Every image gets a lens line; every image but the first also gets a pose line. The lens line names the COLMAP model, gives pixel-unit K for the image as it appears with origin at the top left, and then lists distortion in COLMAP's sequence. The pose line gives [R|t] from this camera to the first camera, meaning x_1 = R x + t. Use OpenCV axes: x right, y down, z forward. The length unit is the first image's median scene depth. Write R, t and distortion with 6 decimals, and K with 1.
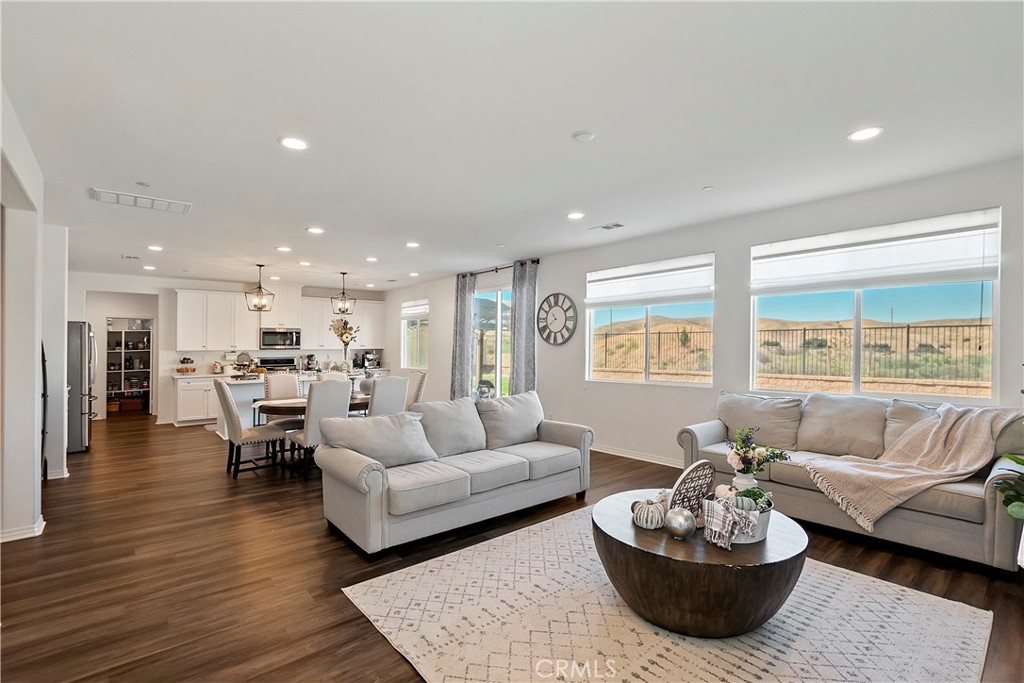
lens RADIAL K [[474.6, 0, 536.0], [0, 474.6, 331.6], [0, 0, 1]] dist [-0.008386, 0.004208]
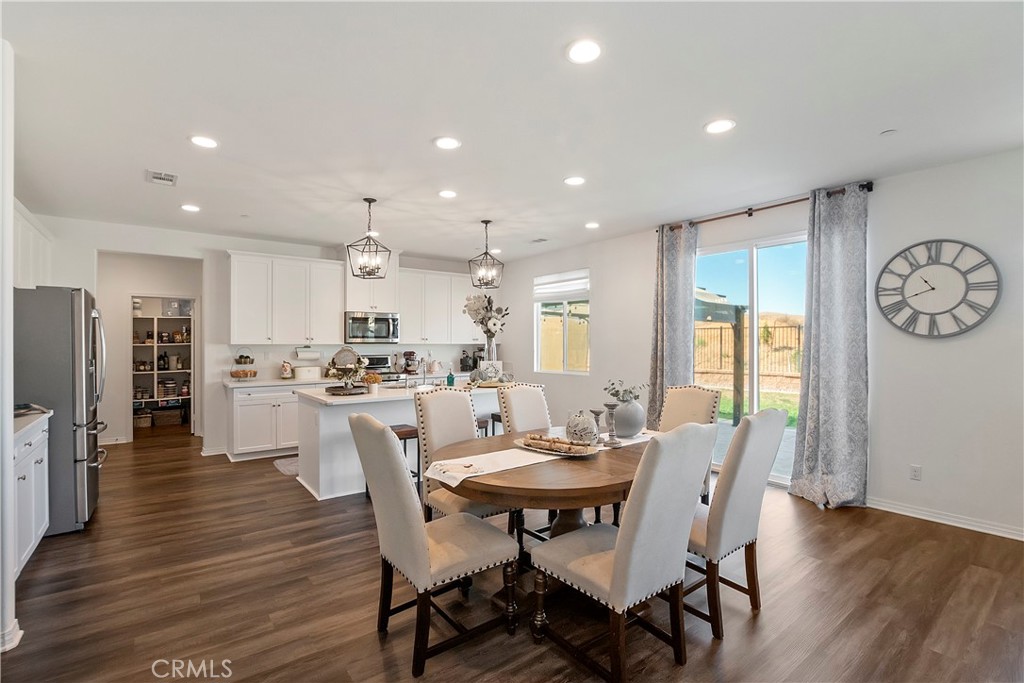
lens RADIAL K [[474.6, 0, 530.0], [0, 474.6, 340.5], [0, 0, 1]] dist [-0.008386, 0.004208]
pose [[0.998385, 0.005562, -0.056533, -0.305740], [-0.004096, 0.999653, 0.026004, 0.015635], [0.056658, -0.025730, 0.998062, 0.365649]]
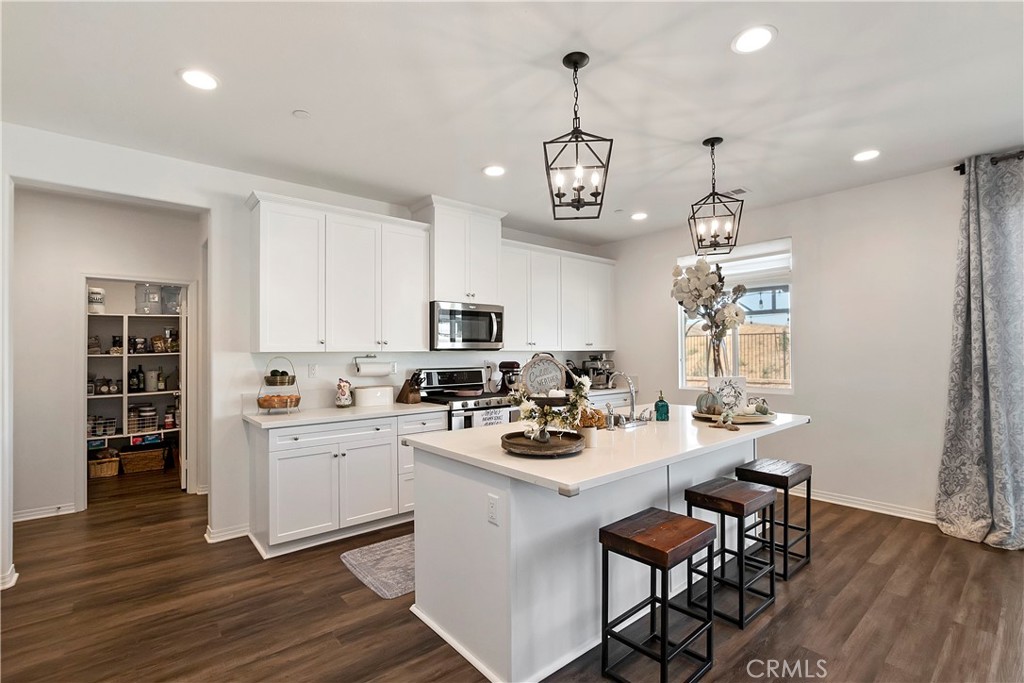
lens RADIAL K [[474.6, 0, 540.8], [0, 474.6, 344.7], [0, 0, 1]] dist [-0.008386, 0.004208]
pose [[0.999991, -0.001342, -0.003996, -0.526248], [0.001401, 0.999889, 0.014859, 0.028220], [0.003976, -0.014864, 0.999882, 0.611944]]
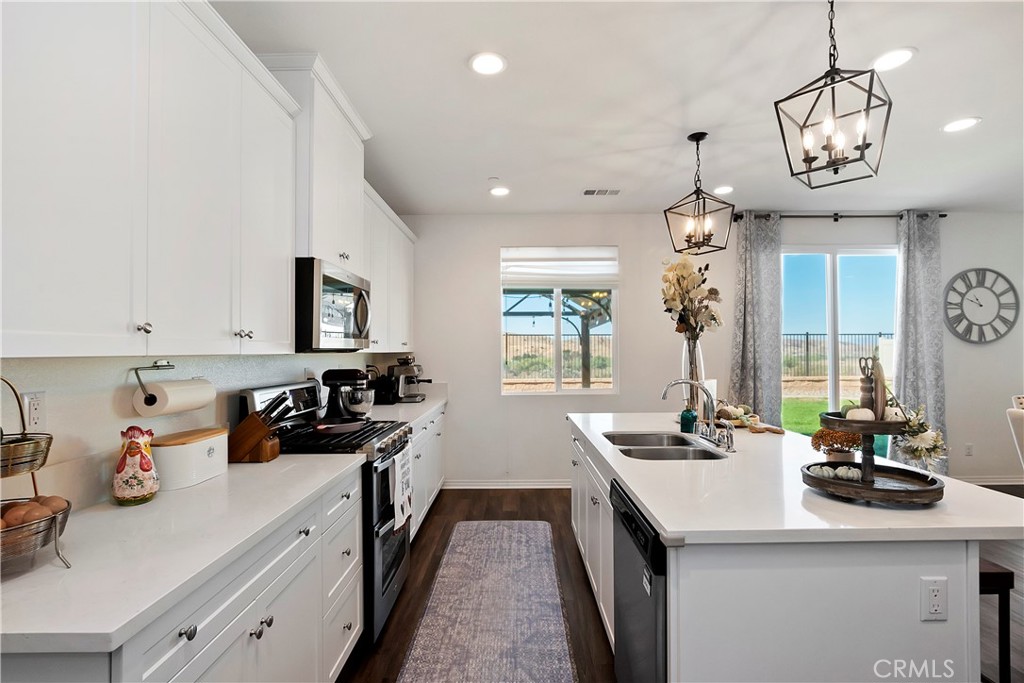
lens RADIAL K [[481.3, 0, 514.8], [0, 481.3, 347.2], [0, 0, 1]] dist [0.004763, 0.002583]
pose [[0.665701, 0.008074, 0.746175, -0.754861], [-0.021913, 0.999722, 0.008732, 0.034202], [-0.745897, -0.022164, 0.665693, 0.842294]]
